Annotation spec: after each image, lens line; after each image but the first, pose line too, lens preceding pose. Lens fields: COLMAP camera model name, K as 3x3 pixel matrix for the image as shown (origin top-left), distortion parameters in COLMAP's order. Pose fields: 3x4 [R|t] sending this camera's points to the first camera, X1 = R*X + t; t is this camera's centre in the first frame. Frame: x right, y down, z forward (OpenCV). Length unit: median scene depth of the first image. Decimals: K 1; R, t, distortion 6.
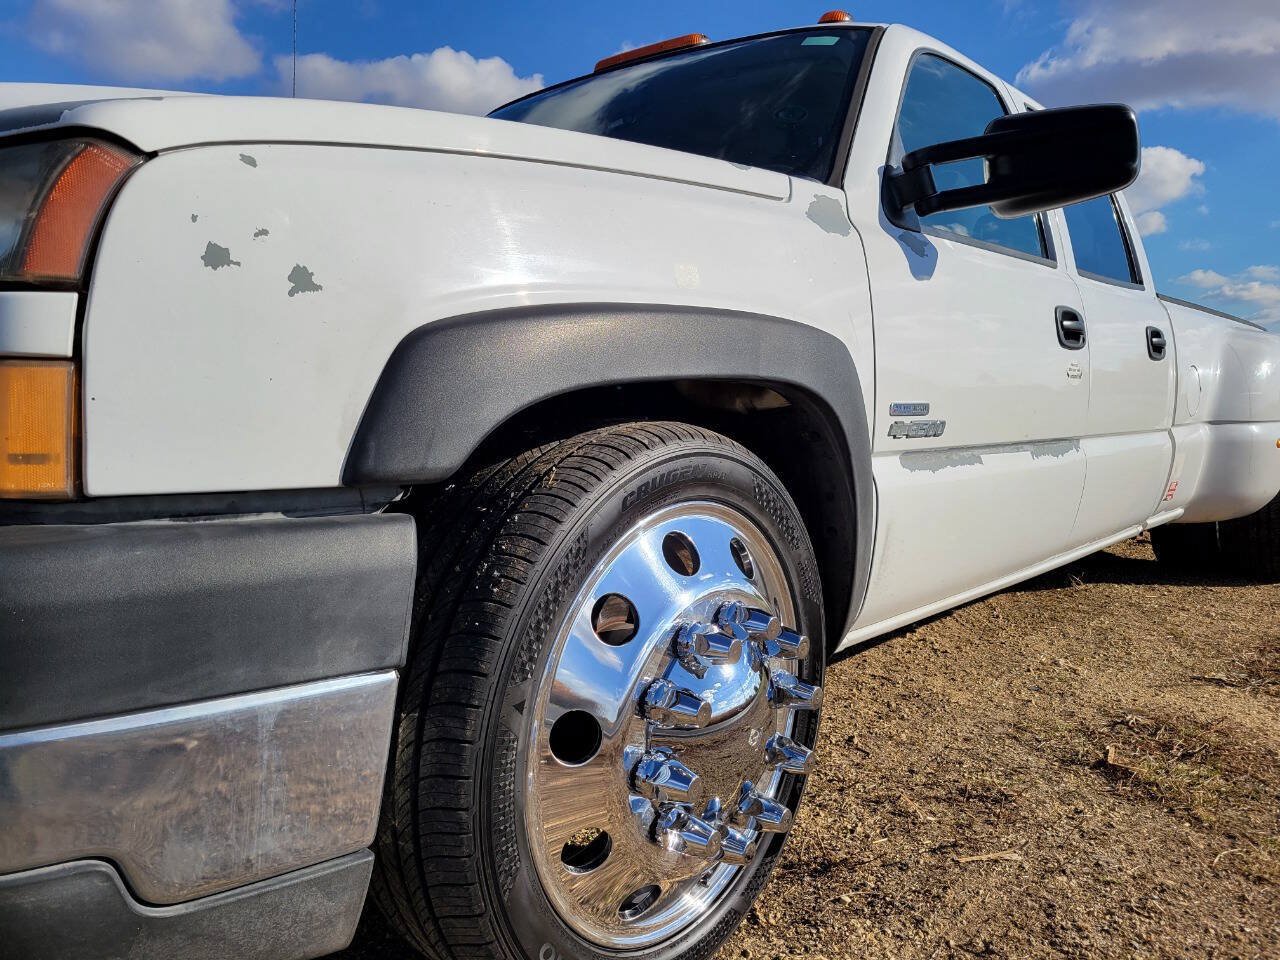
lens RADIAL K [[960.5, 0, 634.9], [0, 960.5, 475.0], [0, 0, 1]] dist [0.057505, -0.047758]
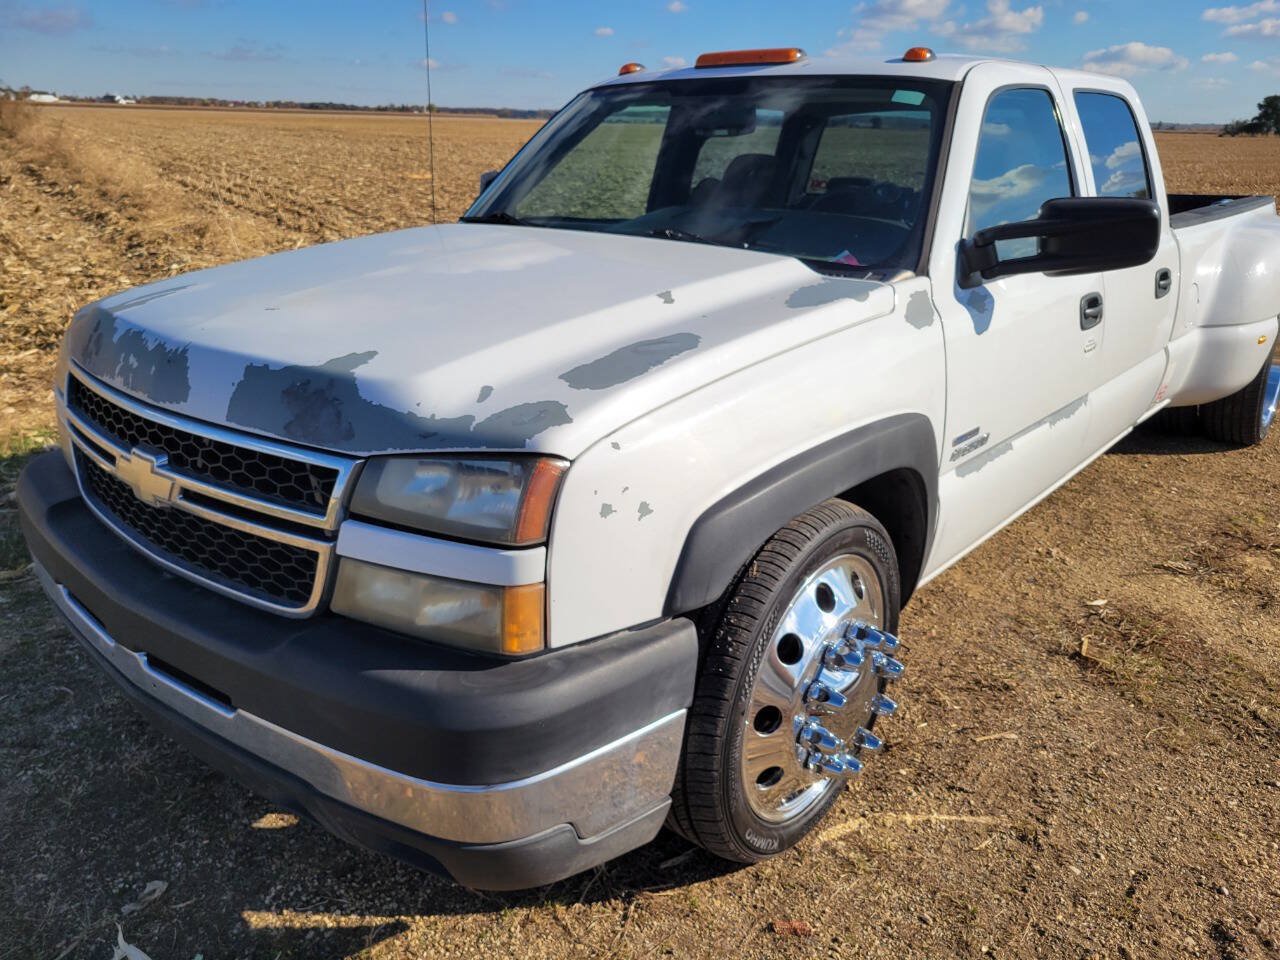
lens RADIAL K [[960.5, 0, 637.8], [0, 960.5, 481.4], [0, 0, 1]] dist [0.057505, -0.047758]
pose [[0.999948, -0.005249, 0.008783, -0.231979], [0.002925, 0.969213, 0.246206, -0.420941], [-0.009805, -0.246167, 0.969178, -0.404065]]
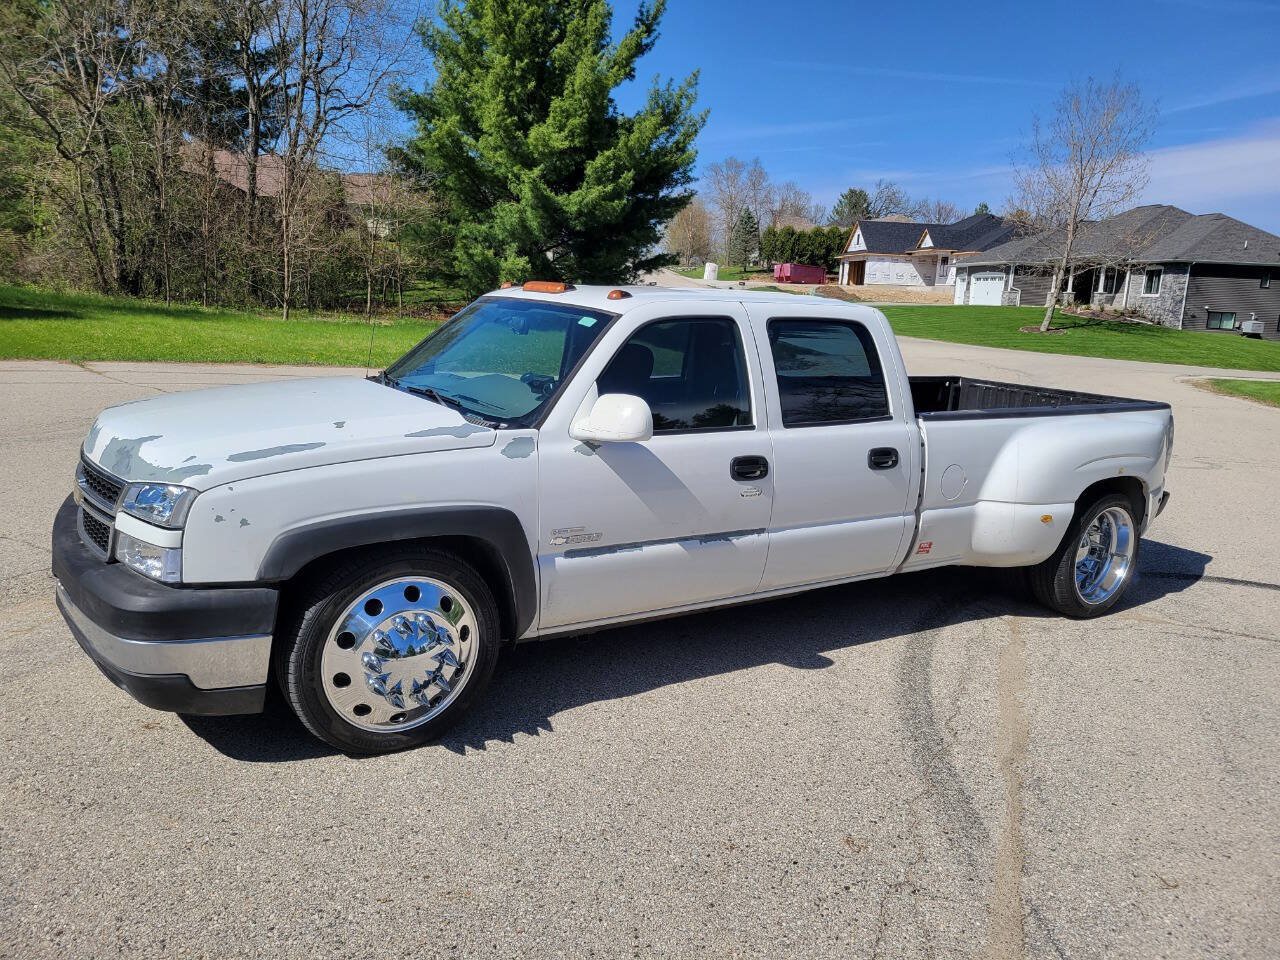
lens RADIAL K [[960.5, 0, 646.8], [0, 960.5, 479.1], [0, 0, 1]] dist [0.057505, -0.047758]
pose [[0.963651, 0.097910, -0.248578, 1.190423], [-0.071044, 0.990838, 0.114859, -0.538260], [0.257546, -0.093024, 0.961778, -1.226382]]
